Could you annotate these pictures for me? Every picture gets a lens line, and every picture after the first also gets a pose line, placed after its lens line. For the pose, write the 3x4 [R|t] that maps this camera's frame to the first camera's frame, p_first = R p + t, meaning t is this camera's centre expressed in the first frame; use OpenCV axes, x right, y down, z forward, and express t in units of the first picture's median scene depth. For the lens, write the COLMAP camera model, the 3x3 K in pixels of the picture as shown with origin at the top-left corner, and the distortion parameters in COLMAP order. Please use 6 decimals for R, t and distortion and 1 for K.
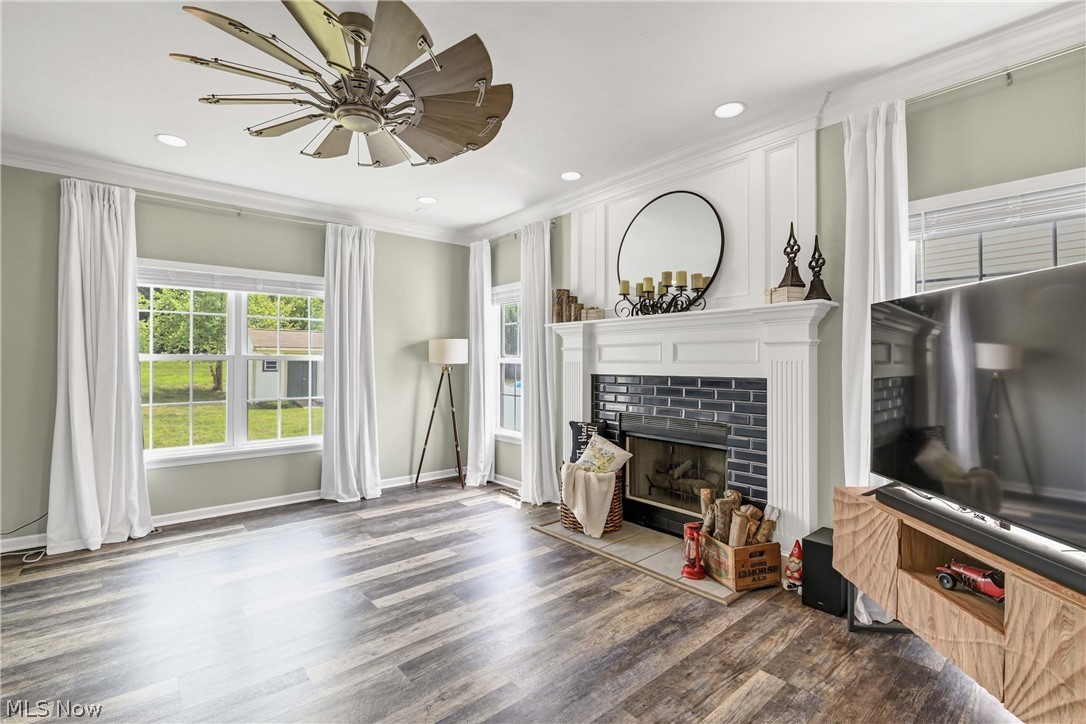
lens RADIAL K [[489.1, 0, 545.4], [0, 489.1, 363.5], [0, 0, 1]] dist [-0.016905, -0.004341]
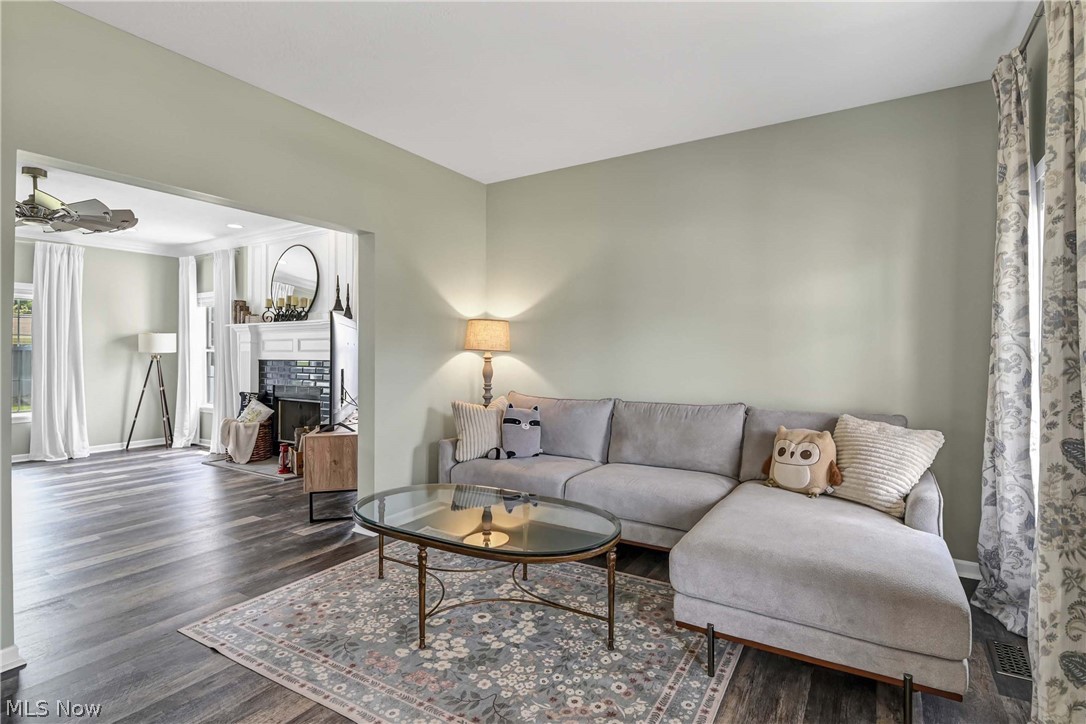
lens RADIAL K [[529.3, 0, 565.0], [0, 529.3, 349.9], [0, 0, 1]] dist [-0.018228, -0.001860]
pose [[0.945155, -0.001206, 0.326621, 0.408492], [0.002508, 0.999990, -0.003566, 0.000342], [-0.326613, 0.004189, 0.945149, -0.713759]]
